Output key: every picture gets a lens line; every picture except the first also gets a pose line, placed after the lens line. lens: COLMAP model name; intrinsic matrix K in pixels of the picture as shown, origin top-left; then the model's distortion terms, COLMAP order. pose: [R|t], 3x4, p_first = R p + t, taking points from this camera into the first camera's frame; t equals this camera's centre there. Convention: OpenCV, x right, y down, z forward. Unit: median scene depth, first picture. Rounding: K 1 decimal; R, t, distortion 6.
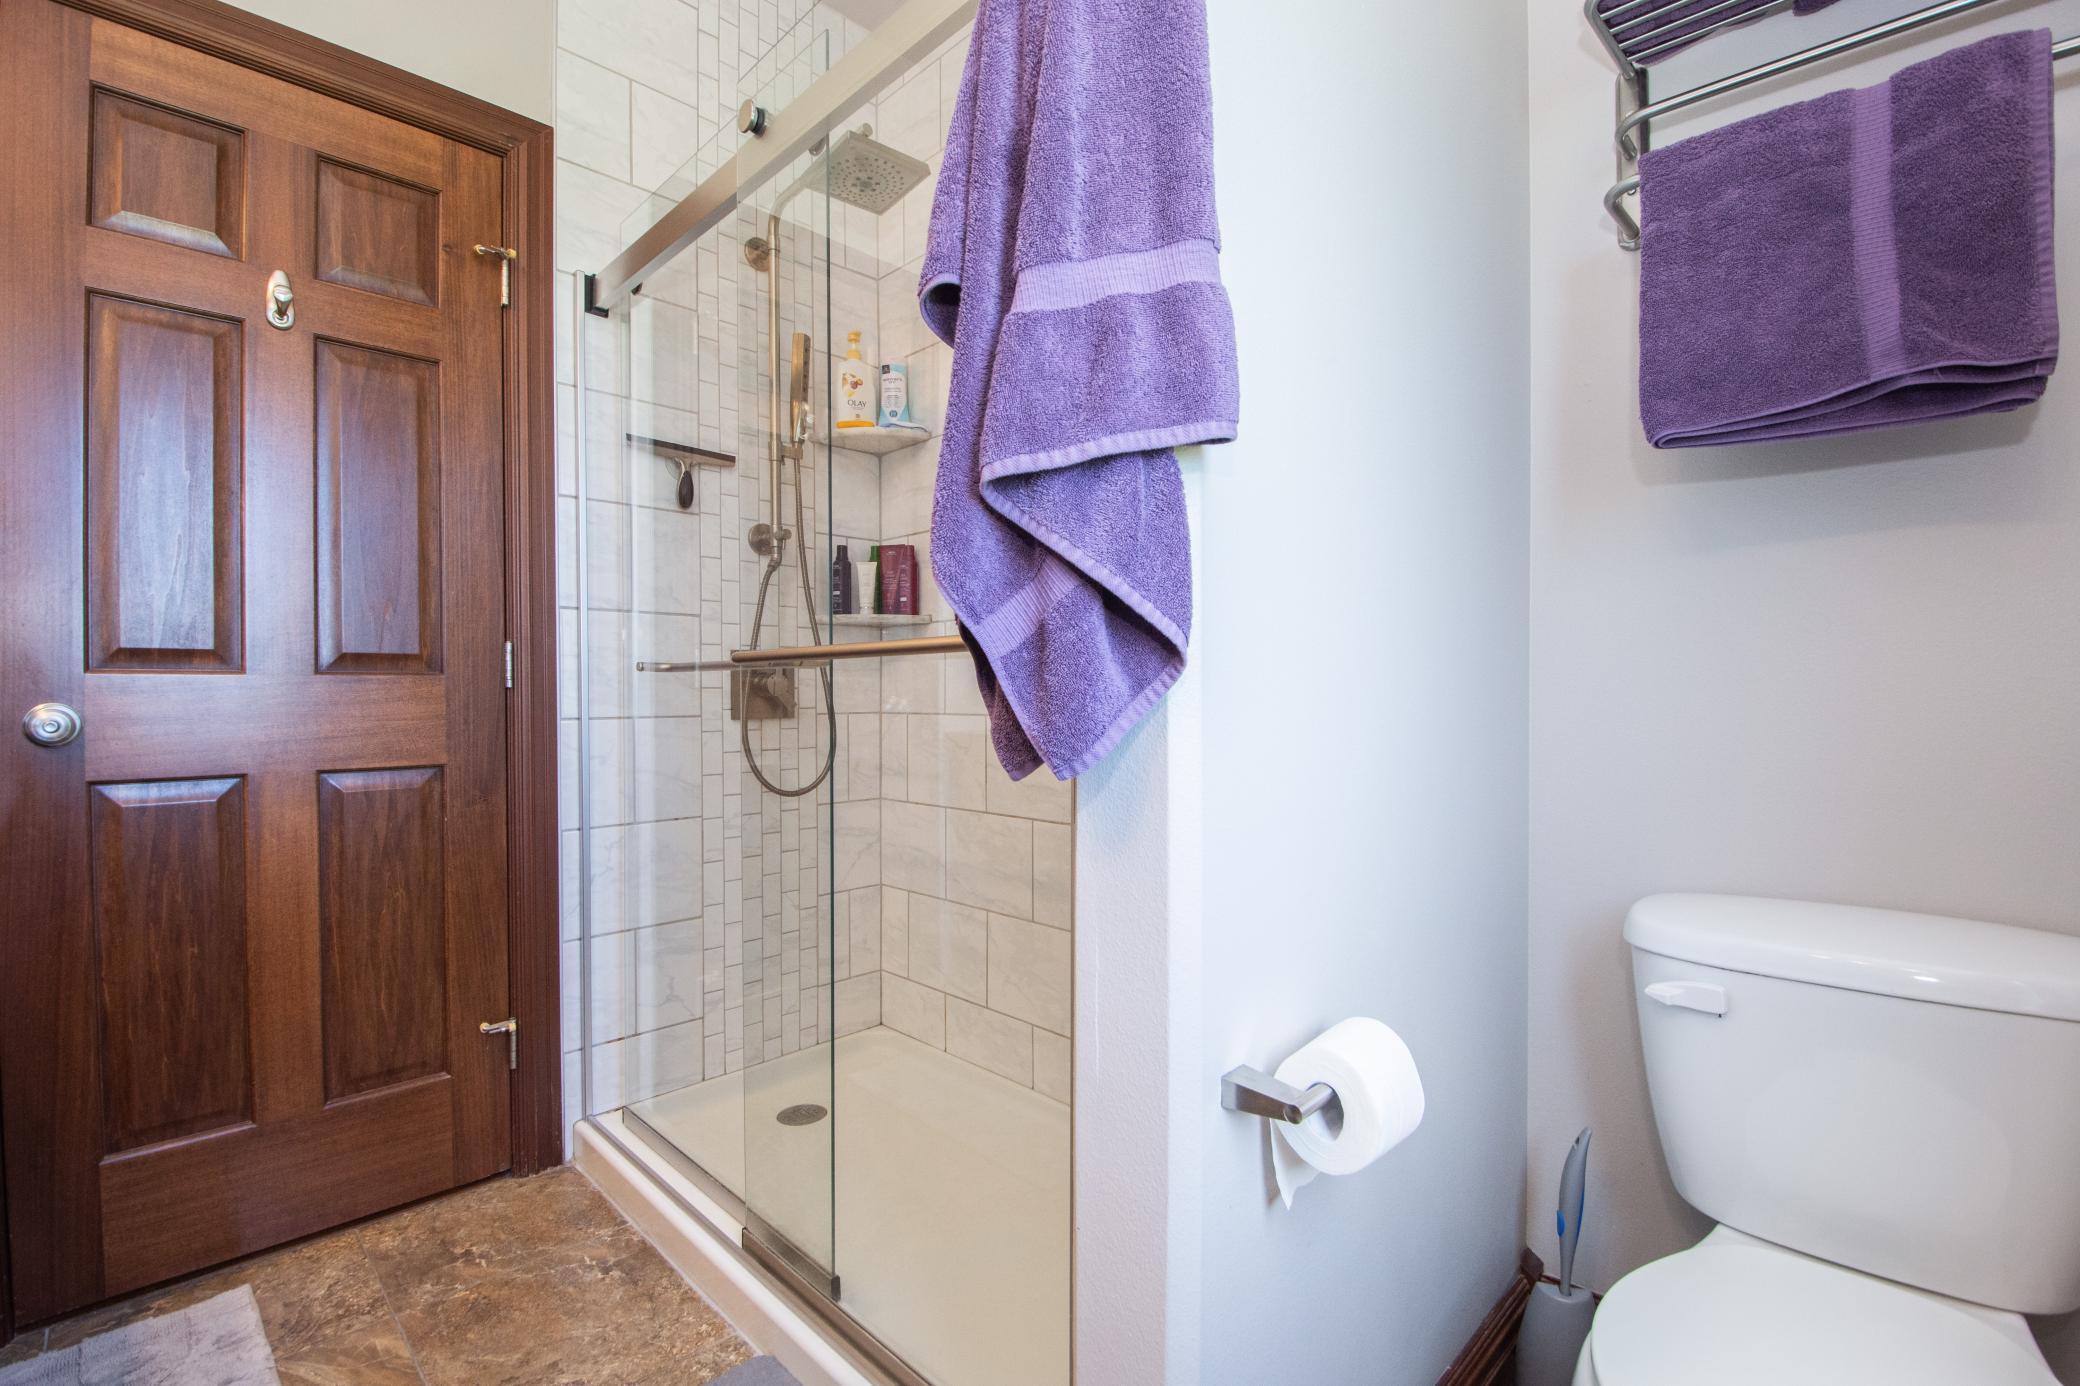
lens RADIAL K [[920.9, 0, 1032.8], [0, 920.9, 683.3], [0, 0, 1]] dist [-0.028925, -0.000910]
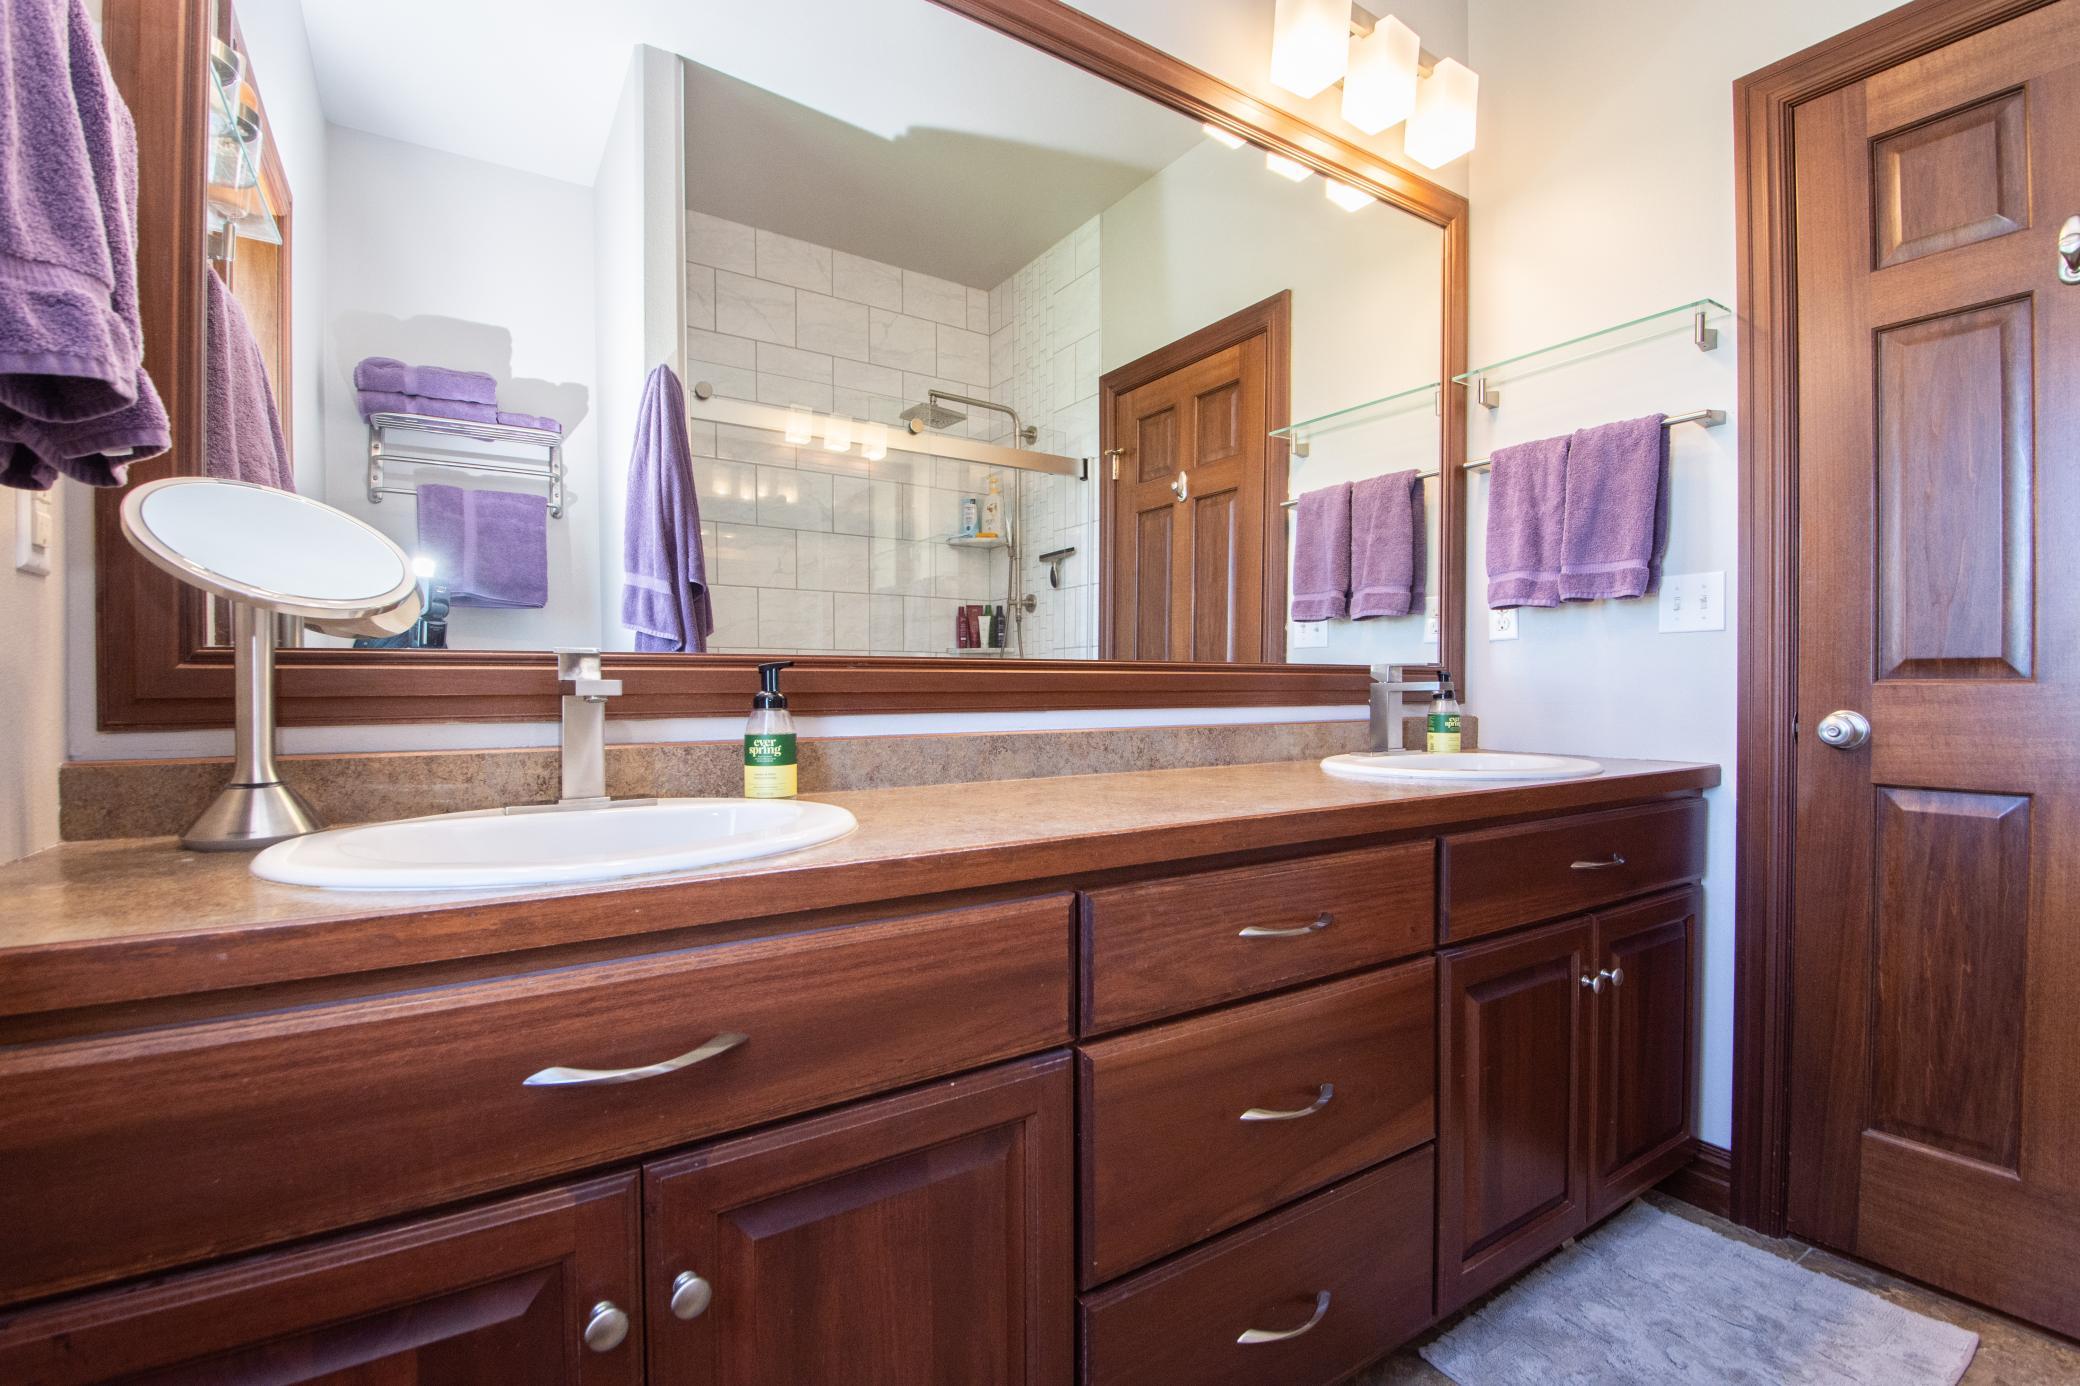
lens RADIAL K [[920.9, 0, 1034.5], [0, 920.9, 705.8], [0, 0, 1]] dist [-0.028925, -0.000910]
pose [[-0.222999, 0.011468, -0.974751, 0.229471], [0.000251, 0.999931, 0.011707, 0.002316], [0.974819, 0.002366, -0.222986, 0.232328]]
